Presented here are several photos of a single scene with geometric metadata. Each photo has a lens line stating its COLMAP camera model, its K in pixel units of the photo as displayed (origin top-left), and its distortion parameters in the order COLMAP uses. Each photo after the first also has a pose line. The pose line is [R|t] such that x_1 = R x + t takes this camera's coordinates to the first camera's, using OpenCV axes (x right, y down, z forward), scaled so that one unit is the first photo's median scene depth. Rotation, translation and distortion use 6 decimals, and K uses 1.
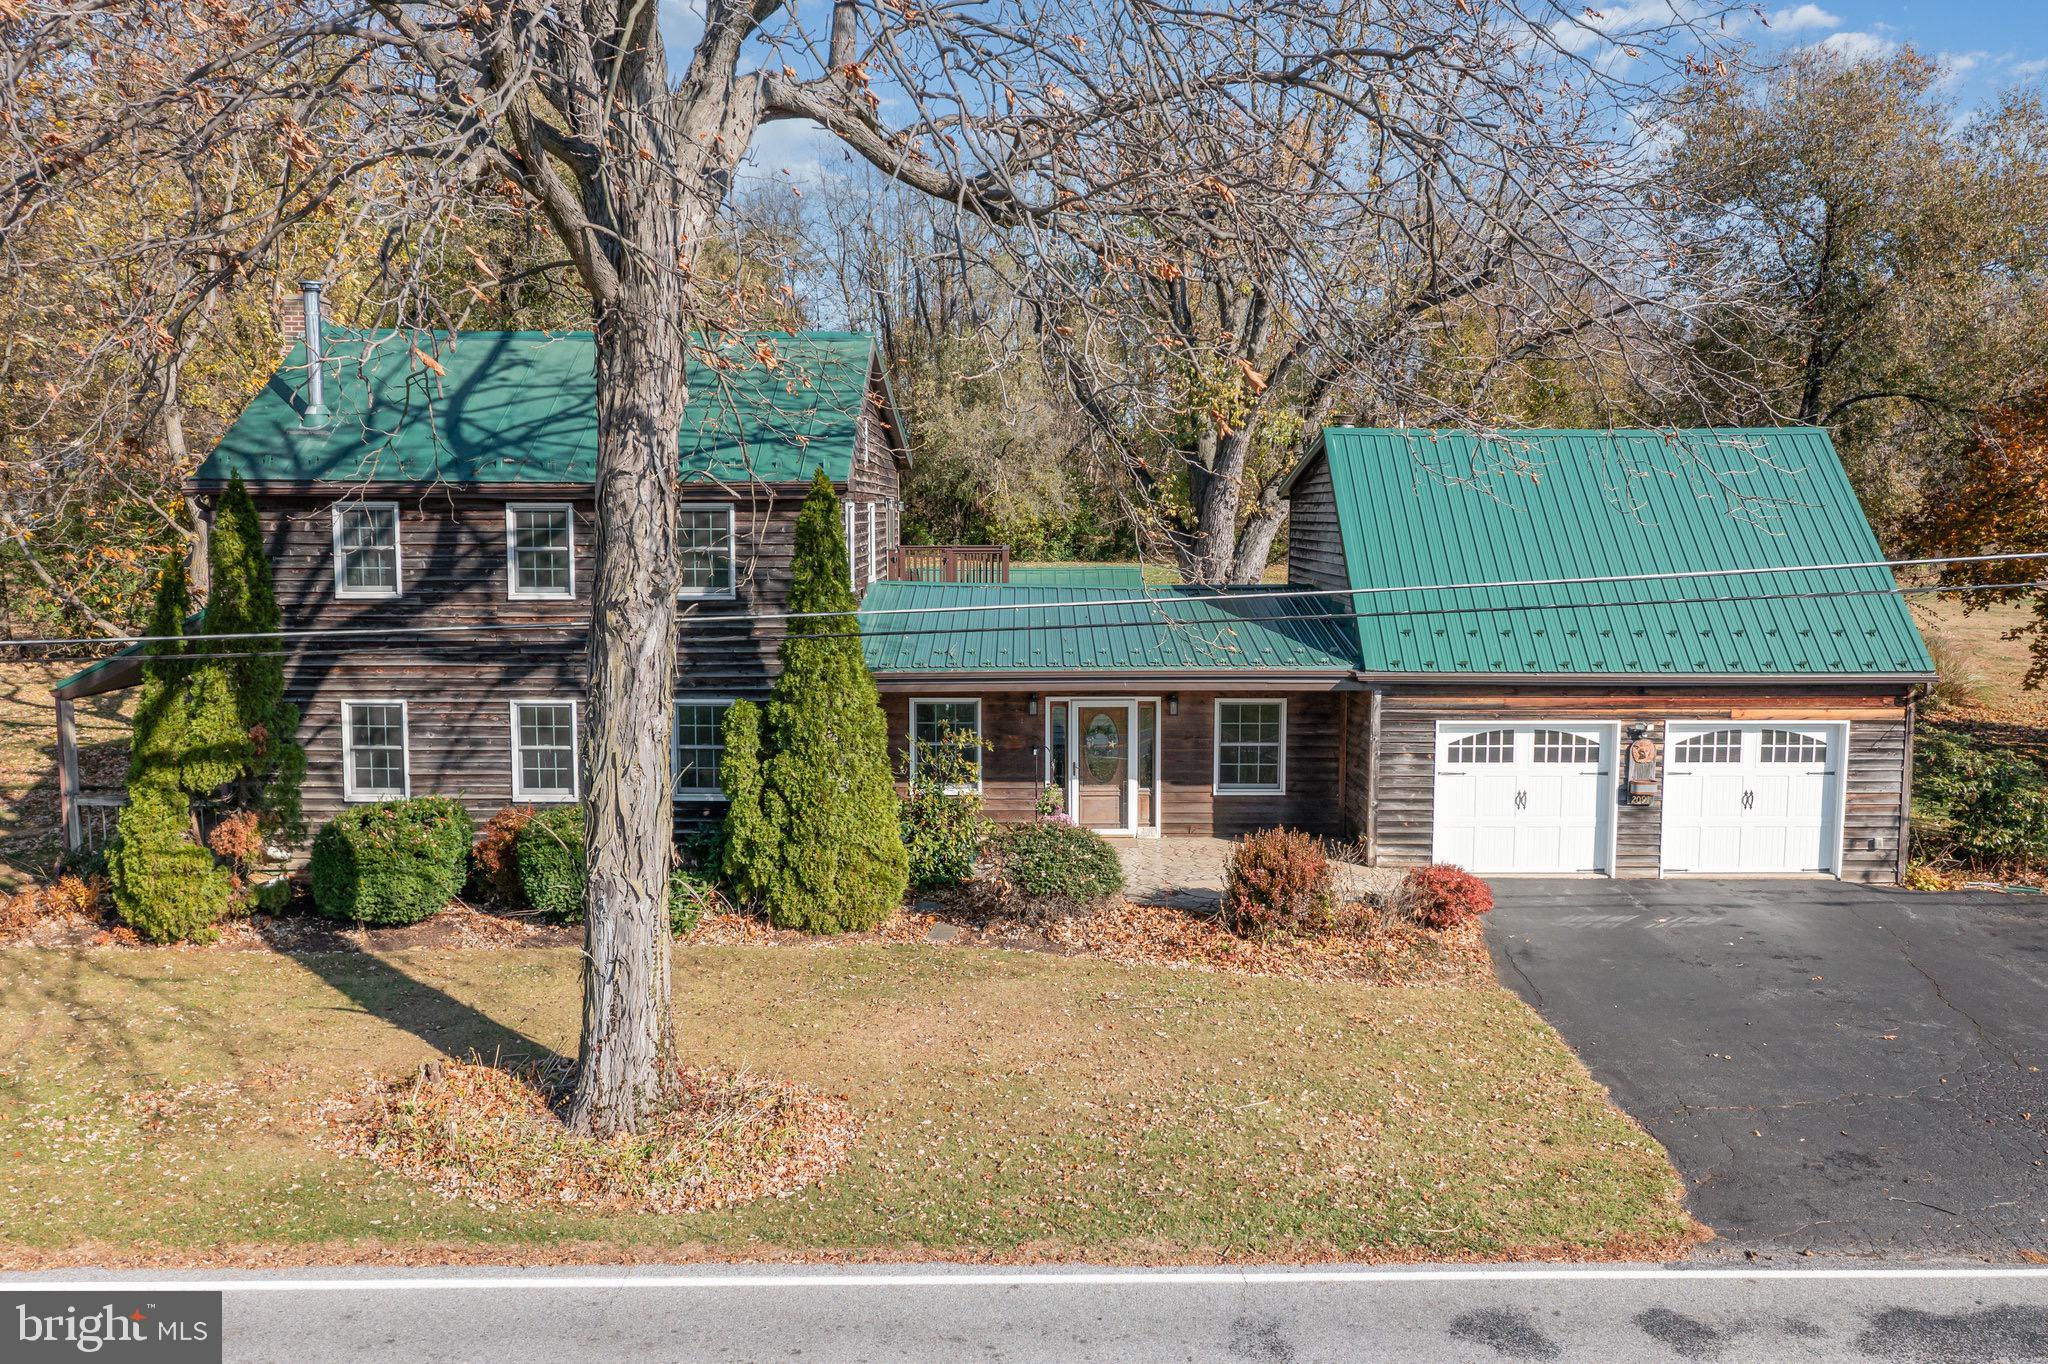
lens RADIAL K [[1613.8, 0, 1031.3], [0, 1613.8, 719.1], [0, 0, 1]] dist [-0.003734, 0.002639]
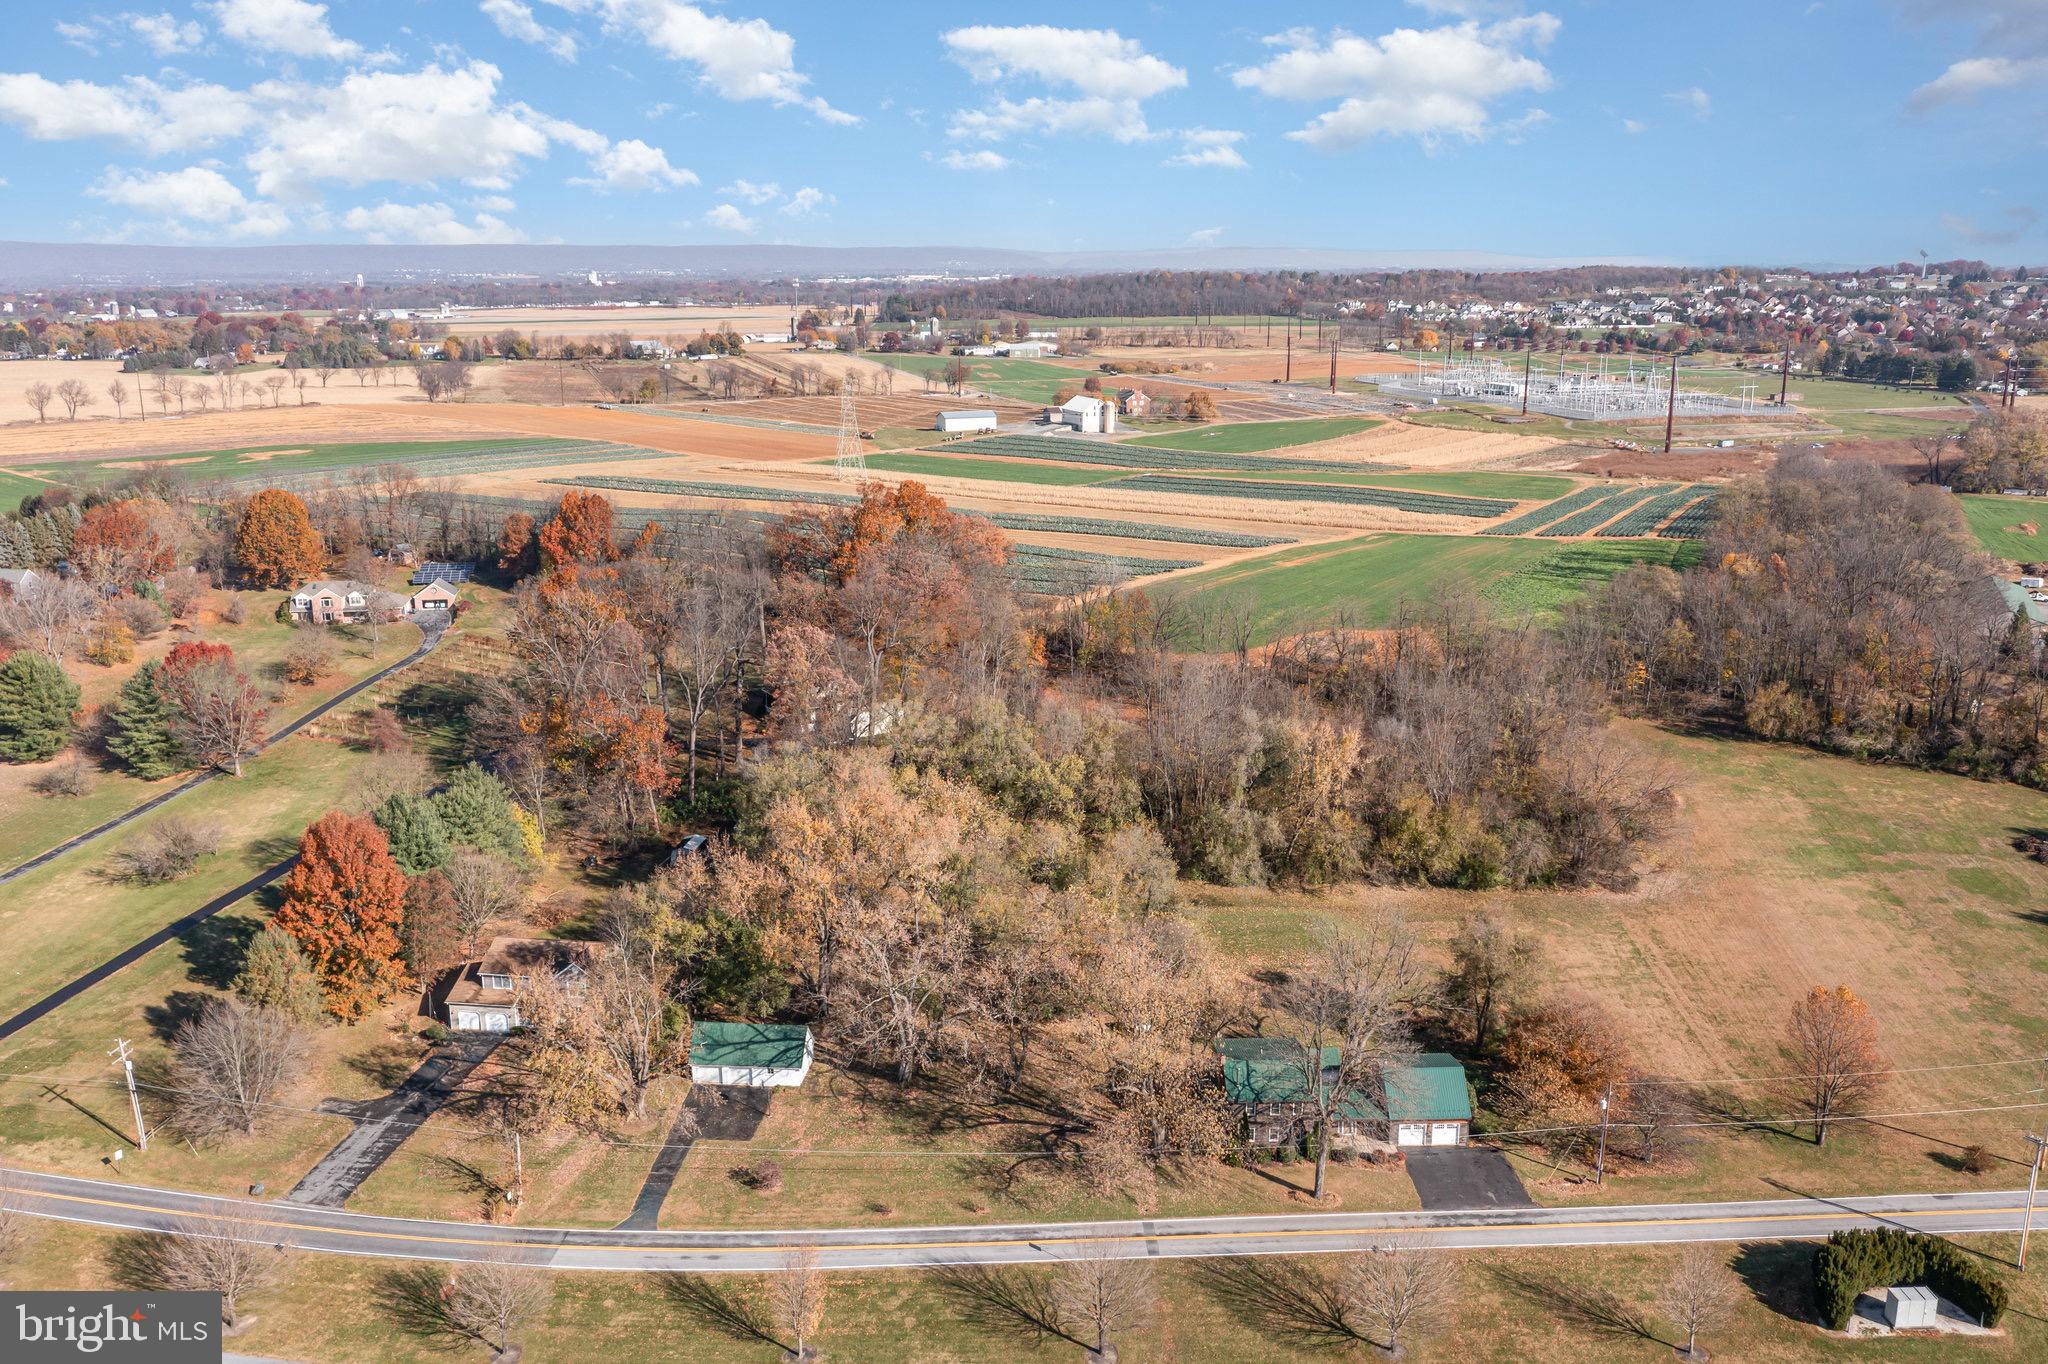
lens RADIAL K [[1709.2, 0, 1024.0], [0, 1709.2, 682.0], [0, 0, 1]] dist [-0.014103, 0.007533]
pose [[0.999417, -0.006975, 0.033409, -1.629825], [0.003260, 0.993929, 0.109974, -2.773419], [-0.033973, -0.109801, 0.993373, -6.162094]]
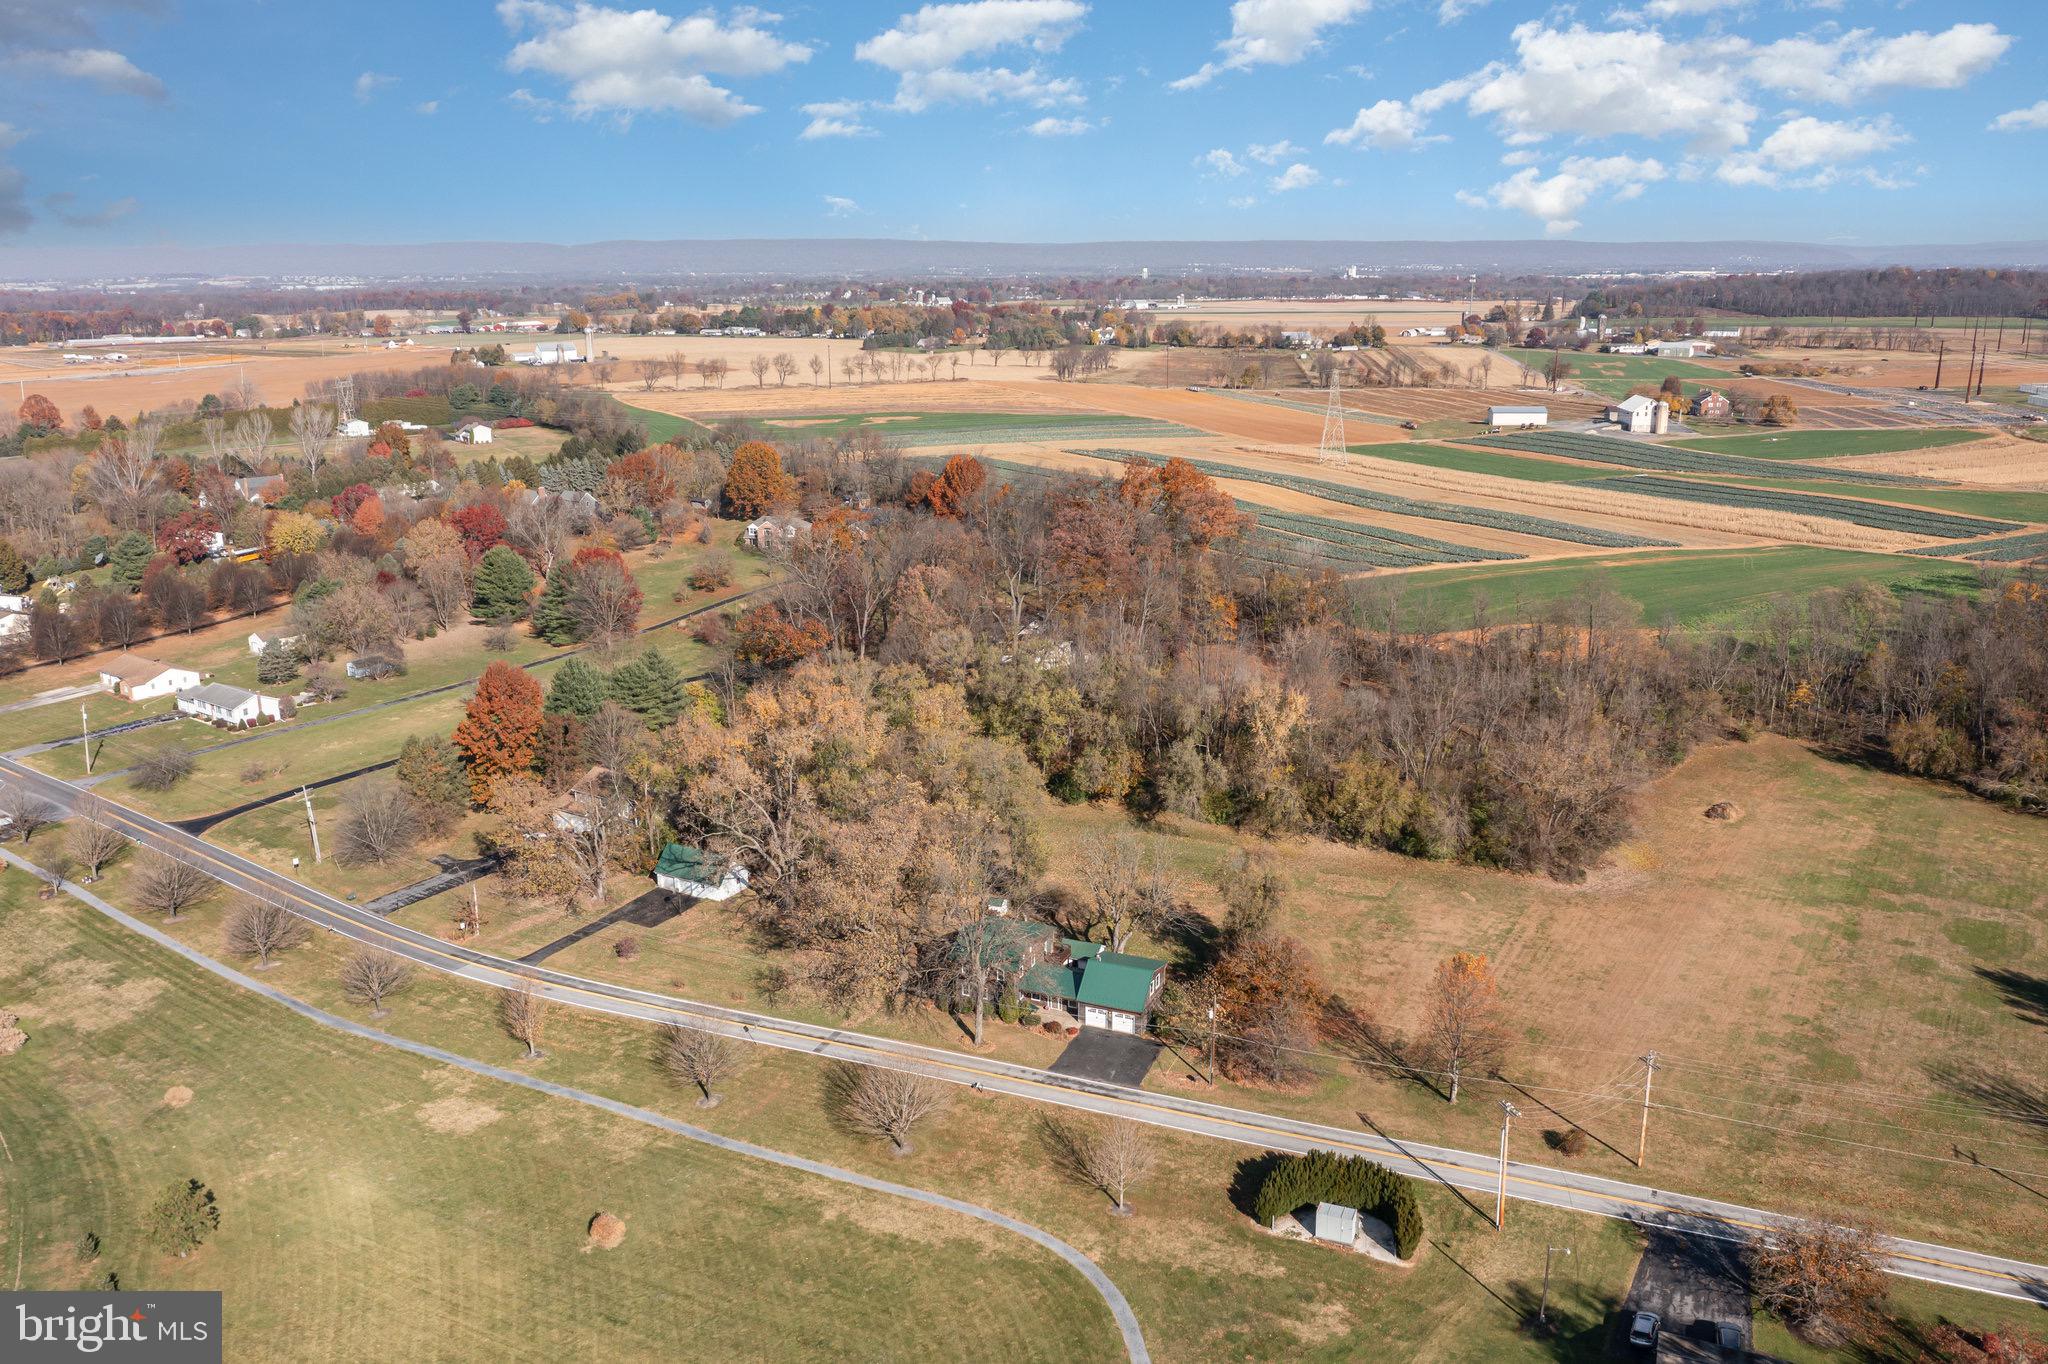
lens RADIAL K [[1613.8, 0, 1031.3], [0, 1613.8, 719.1], [0, 0, 1]] dist [-0.003734, 0.002639]
pose [[0.917582, 0.109590, -0.382142, 3.049659], [-0.051987, 0.986077, 0.157956, -2.782940], [0.394132, -0.125071, 0.910504, -6.518729]]
